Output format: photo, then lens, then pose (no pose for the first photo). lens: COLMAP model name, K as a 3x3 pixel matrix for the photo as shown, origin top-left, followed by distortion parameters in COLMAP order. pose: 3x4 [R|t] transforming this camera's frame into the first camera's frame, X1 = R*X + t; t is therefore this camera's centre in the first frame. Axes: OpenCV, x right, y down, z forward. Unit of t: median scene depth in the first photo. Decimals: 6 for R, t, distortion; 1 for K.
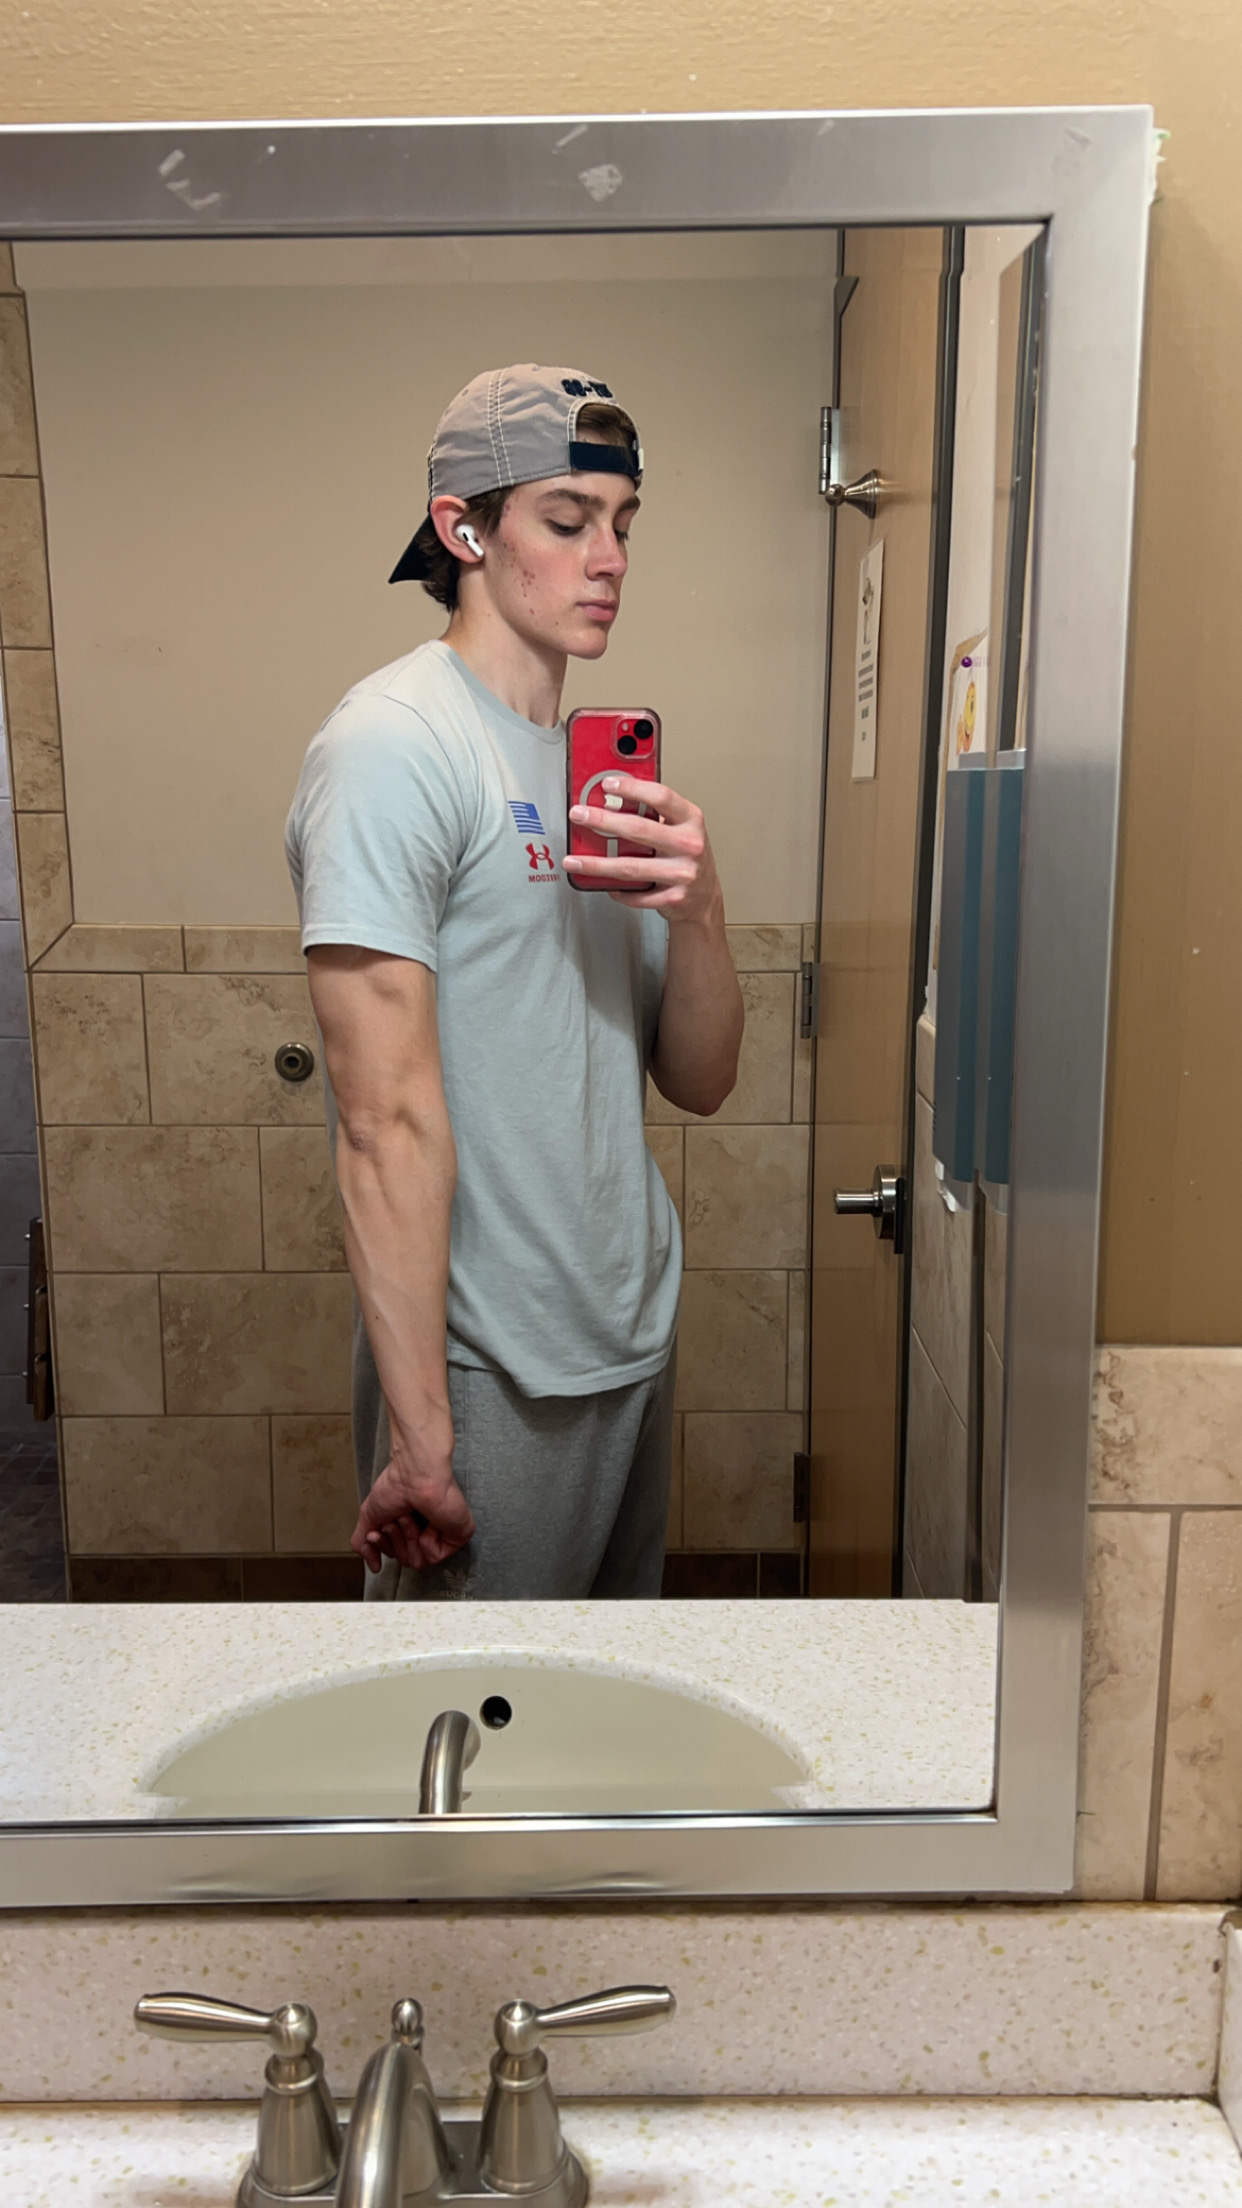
lens RADIAL K [[1810.8, 0, 619.7], [0, 1810.8, 1160.4], [0, 0, 1]] dist [0.000176, -0.005424]
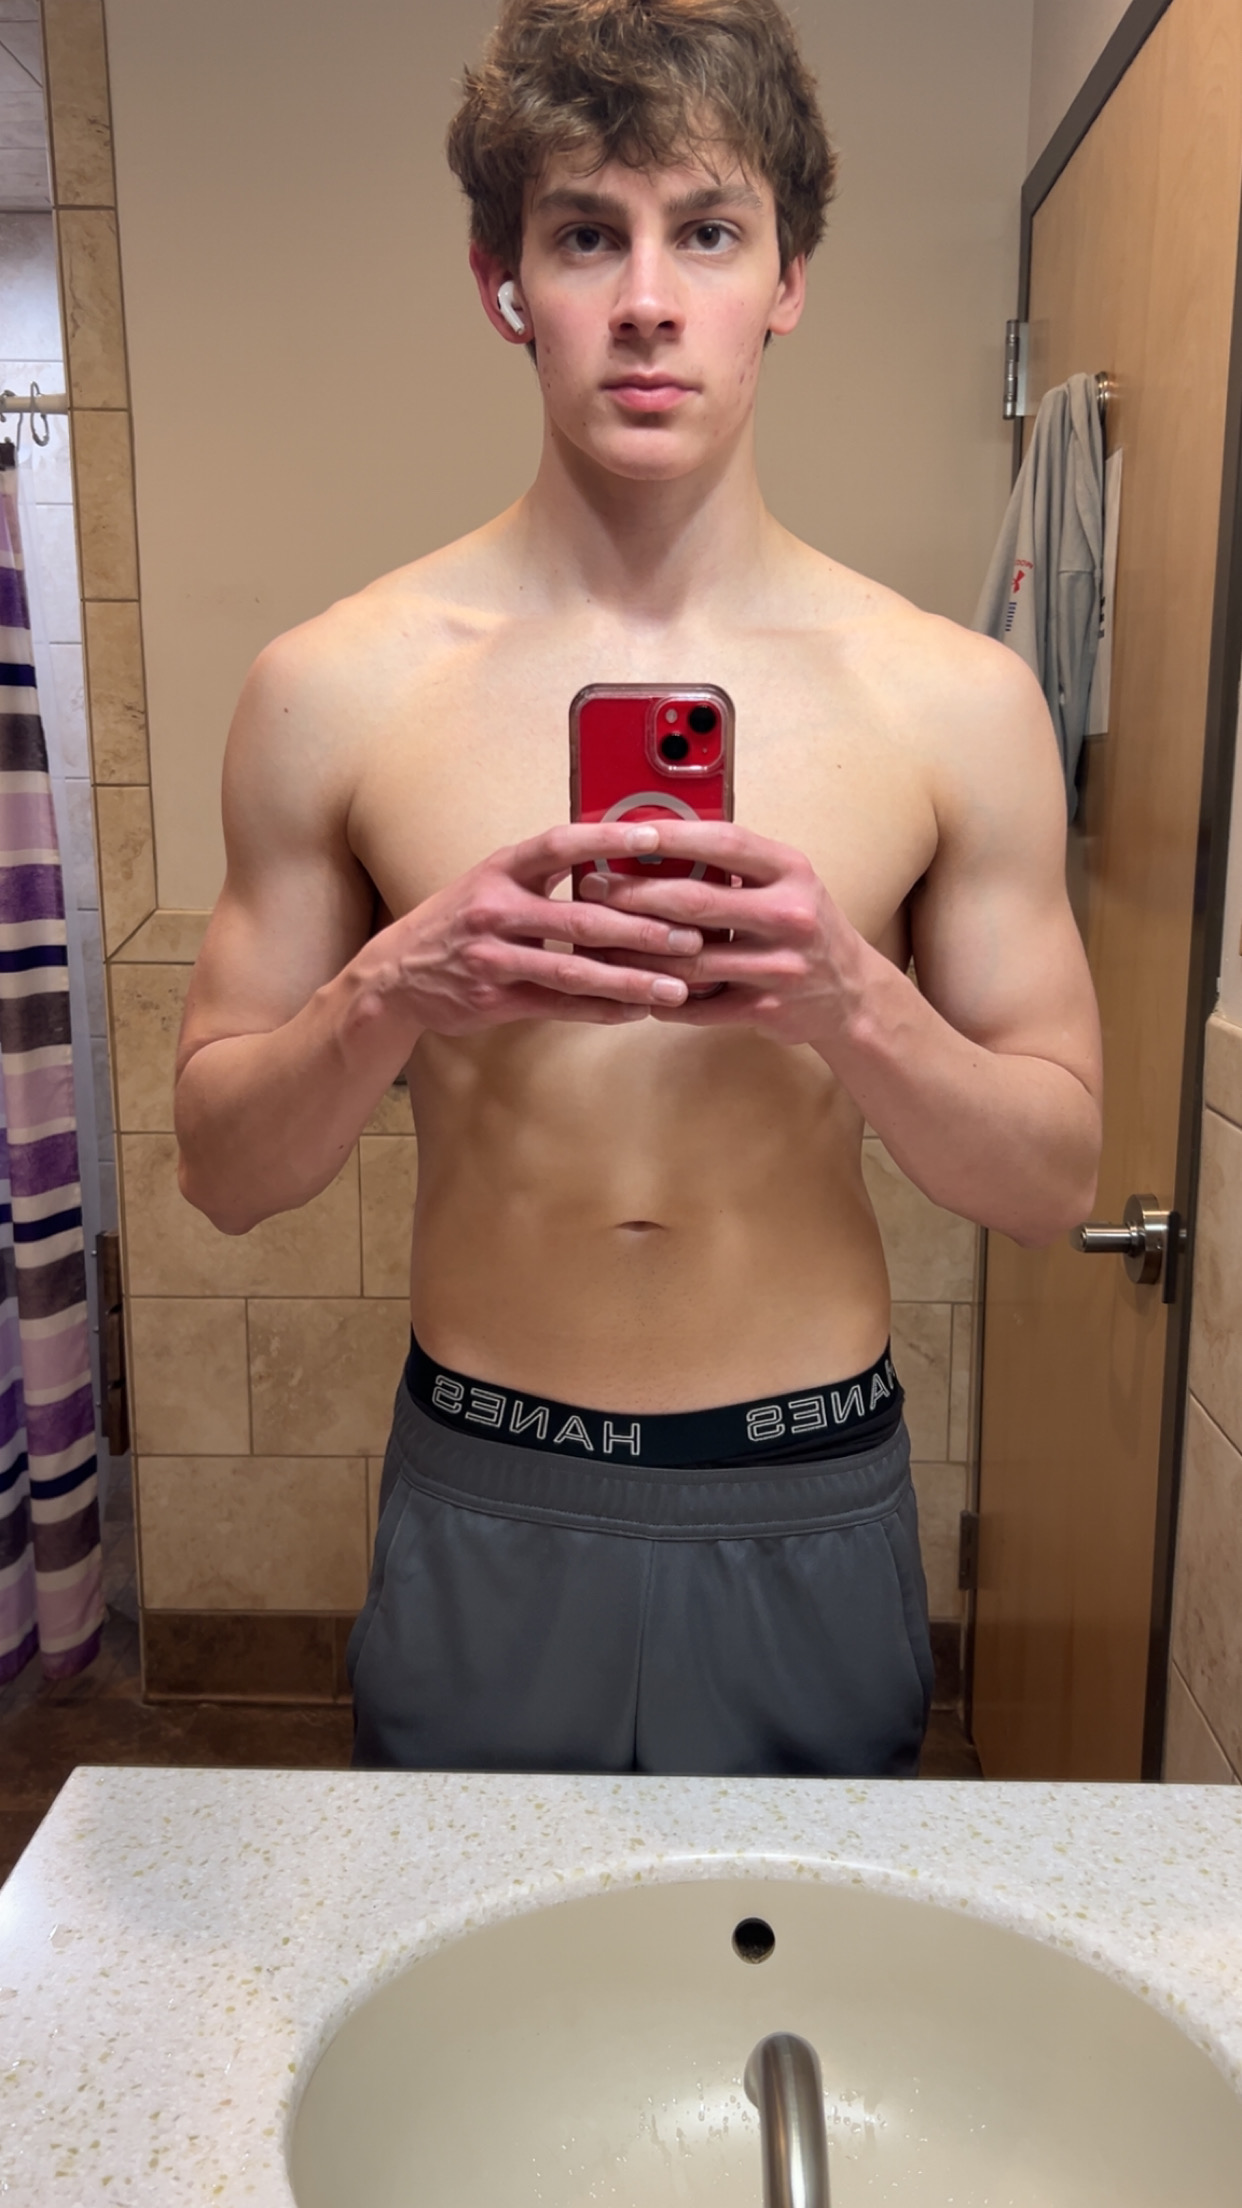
lens RADIAL K [[1844.1, 0, 619.0], [0, 1844.1, 1159.4], [0, 0, 1]] dist [-0.010421, -0.006493]
pose [[0.999365, 0.008733, -0.034544, -0.103303], [-0.008837, 0.999957, -0.002862, -0.015178], [0.034518, 0.003166, 0.999399, 0.243977]]
